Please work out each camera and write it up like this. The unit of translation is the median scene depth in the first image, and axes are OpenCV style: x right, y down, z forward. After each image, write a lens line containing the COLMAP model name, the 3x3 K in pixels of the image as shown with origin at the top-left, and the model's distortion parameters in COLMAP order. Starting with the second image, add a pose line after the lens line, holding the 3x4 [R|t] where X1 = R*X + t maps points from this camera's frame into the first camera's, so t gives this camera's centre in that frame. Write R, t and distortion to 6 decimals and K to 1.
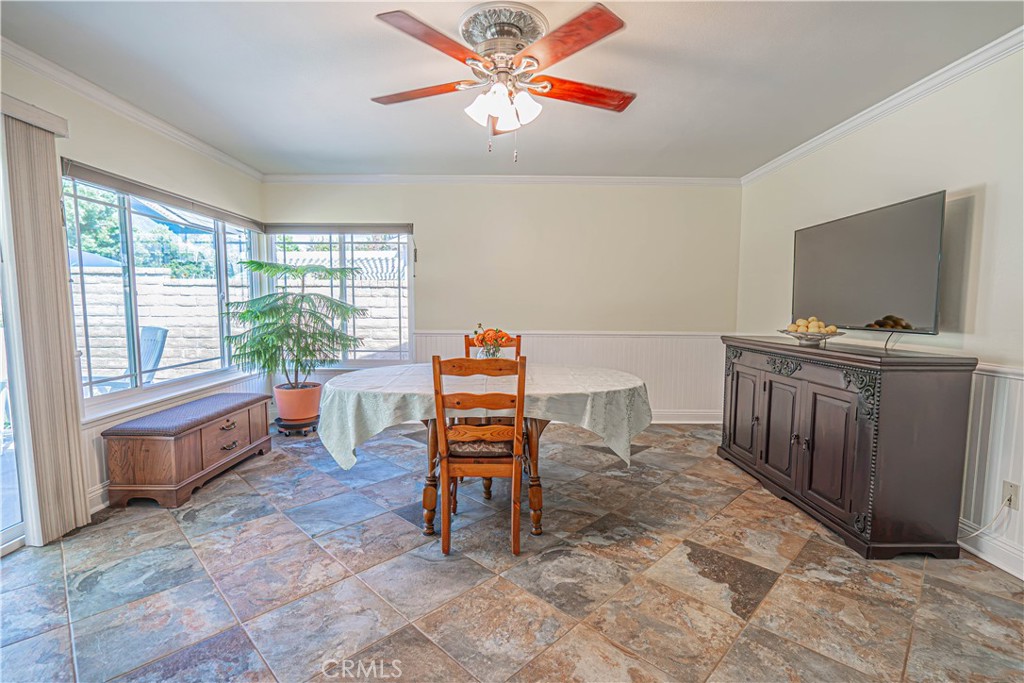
lens RADIAL K [[468.7, 0, 513.7], [0, 468.7, 345.7], [0, 0, 1]] dist [-0.002251, 0.000243]
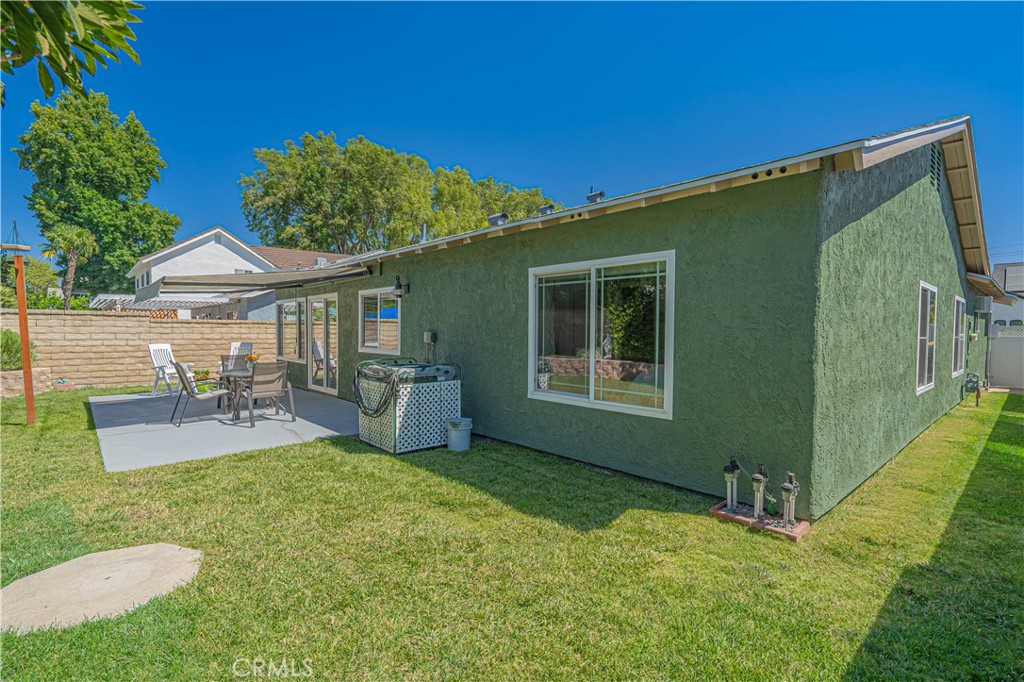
lens RADIAL K [[481.9, 0, 512.0], [0, 481.9, 341.0], [0, 0, 1]] dist [-0.001018, -0.000032]
pose [[0.746284, -0.018212, 0.665378, -2.492822], [0.057511, 0.997652, -0.037198, 0.234780], [-0.663138, 0.066026, 0.745579, -3.345504]]
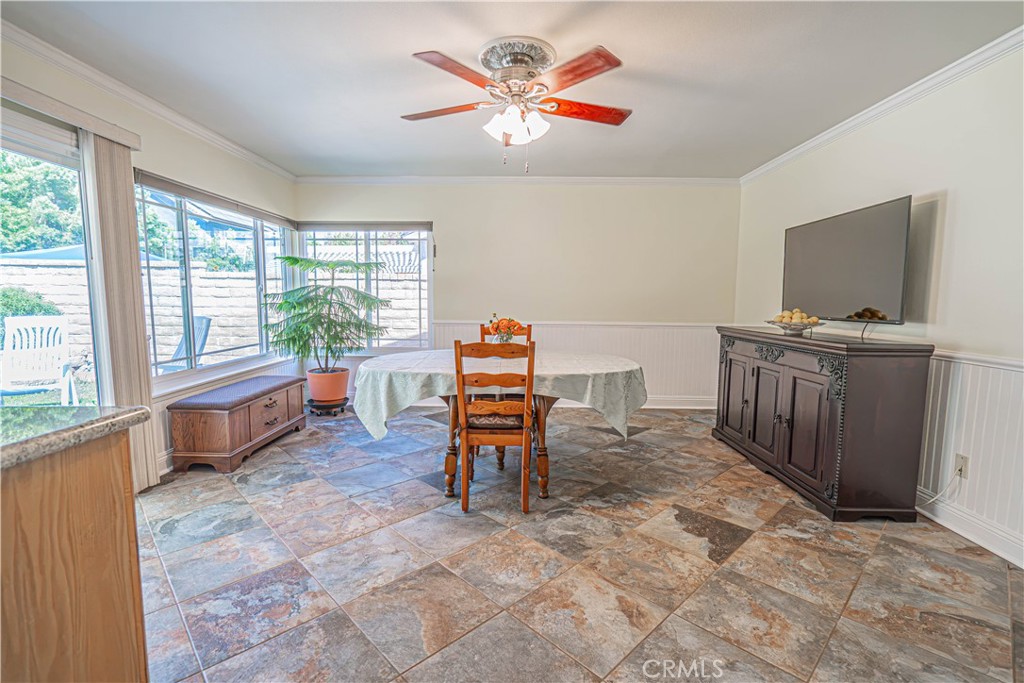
lens RADIAL K [[463.7, 0, 513.6], [0, 463.7, 345.2], [0, 0, 1]] dist [-0.001464, 0.000222]
pose [[0.999640, 0.006041, -0.026125, 0.002978], [-0.005627, 0.999858, 0.015880, 0.012789], [0.026217, -0.015728, 0.999533, -0.127537]]
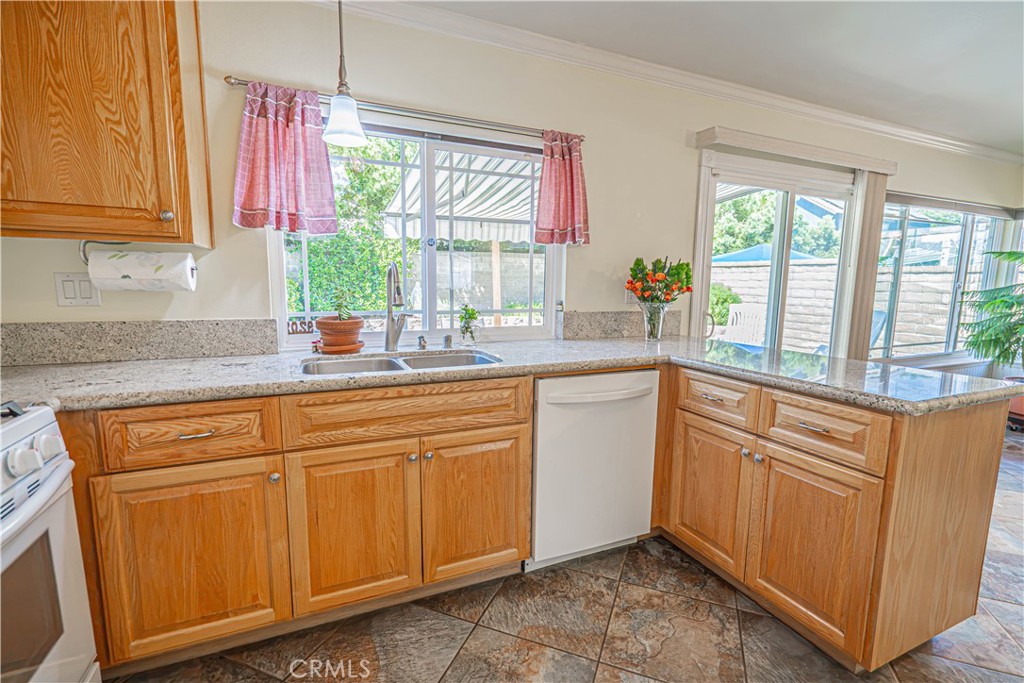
lens RADIAL K [[460.7, 0, 514.5], [0, 460.7, 344.7], [0, 0, 1]] dist [-0.000435, 0.000077]
pose [[0.392393, 0.124599, -0.911319, -0.071951], [-0.089691, 0.991244, 0.096908, 0.029675], [0.915414, 0.043712, 0.400133, -0.574514]]
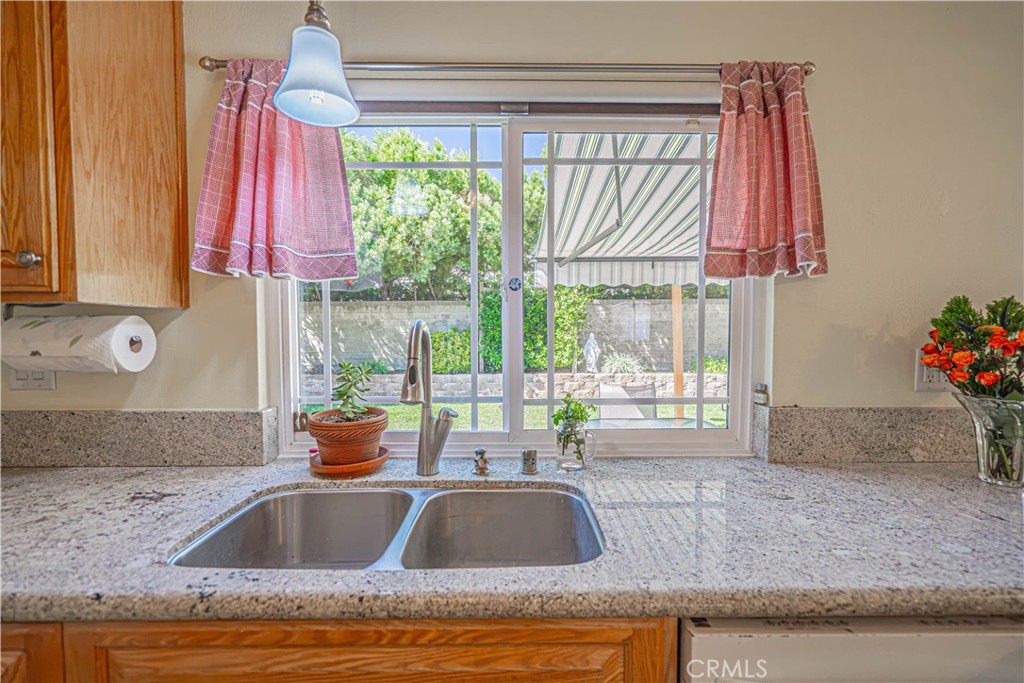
lens RADIAL K [[455.9, 0, 515.6], [0, 455.9, 346.5], [0, 0, 1]] dist [-0.003107, -0.000213]
pose [[-0.004640, 0.033156, -0.999439, -0.459292], [-0.085959, 0.995738, 0.033432, -0.014474], [0.996288, 0.086066, -0.001770, -0.358249]]
